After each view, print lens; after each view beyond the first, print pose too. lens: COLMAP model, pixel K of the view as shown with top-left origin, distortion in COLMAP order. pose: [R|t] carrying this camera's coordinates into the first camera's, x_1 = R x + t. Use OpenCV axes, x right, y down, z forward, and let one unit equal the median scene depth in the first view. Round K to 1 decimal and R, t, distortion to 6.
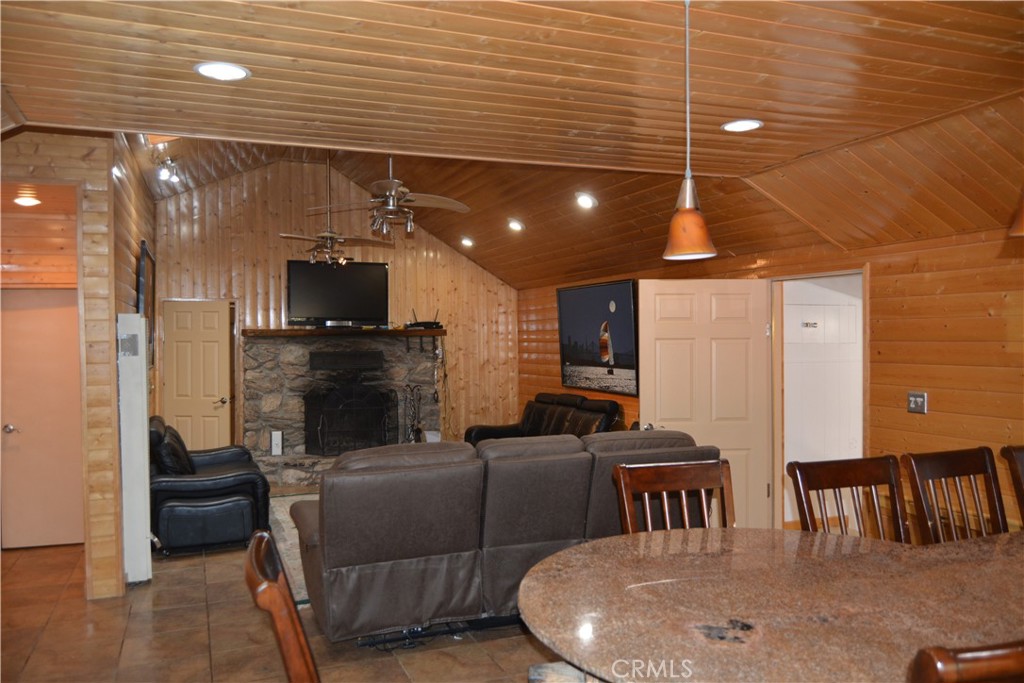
lens RADIAL K [[793.0, 0, 517.3], [0, 793.0, 335.3], [0, 0, 1]] dist [-0.010942, 0.000415]
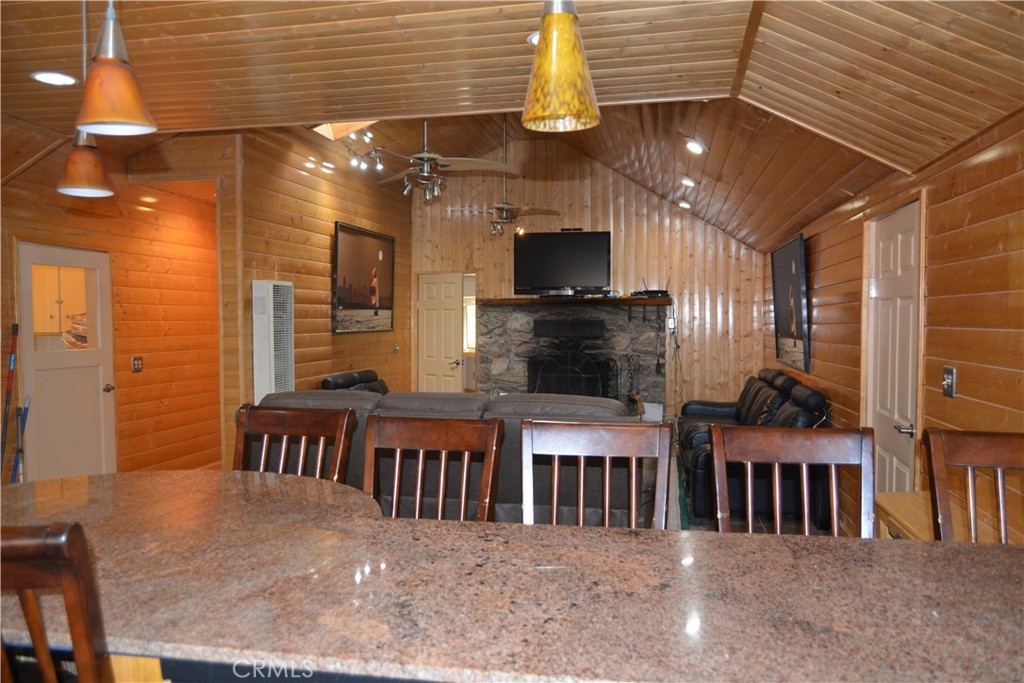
lens RADIAL K [[793.0, 0, 517.3], [0, 793.0, 349.5], [0, 0, 1]] dist [-0.010942, 0.000415]
pose [[0.837438, 0.026167, -0.545906, 0.294774], [-0.005389, 0.999200, 0.039629, 0.018767], [0.546506, -0.030245, 0.836909, 0.106943]]
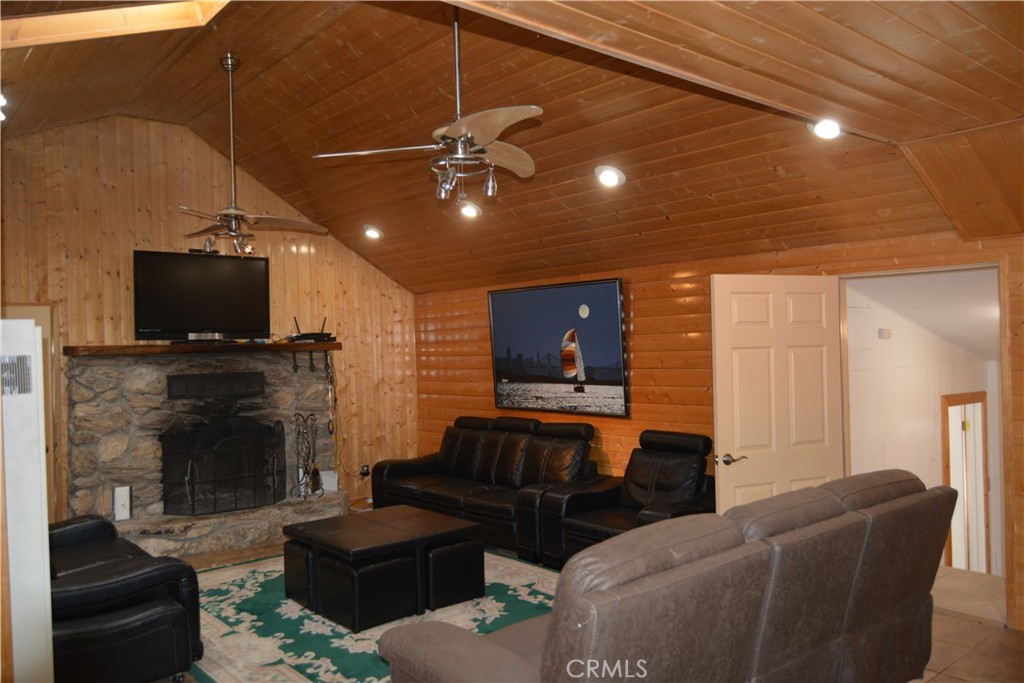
lens RADIAL K [[793.0, 0, 515.5], [0, 793.0, 335.9], [0, 0, 1]] dist [-0.010942, 0.000415]
pose [[0.948527, -0.012949, 0.316432, -0.187085], [0.017652, 0.999772, -0.011999, -0.001295], [-0.316205, 0.016967, 0.948539, 0.198182]]
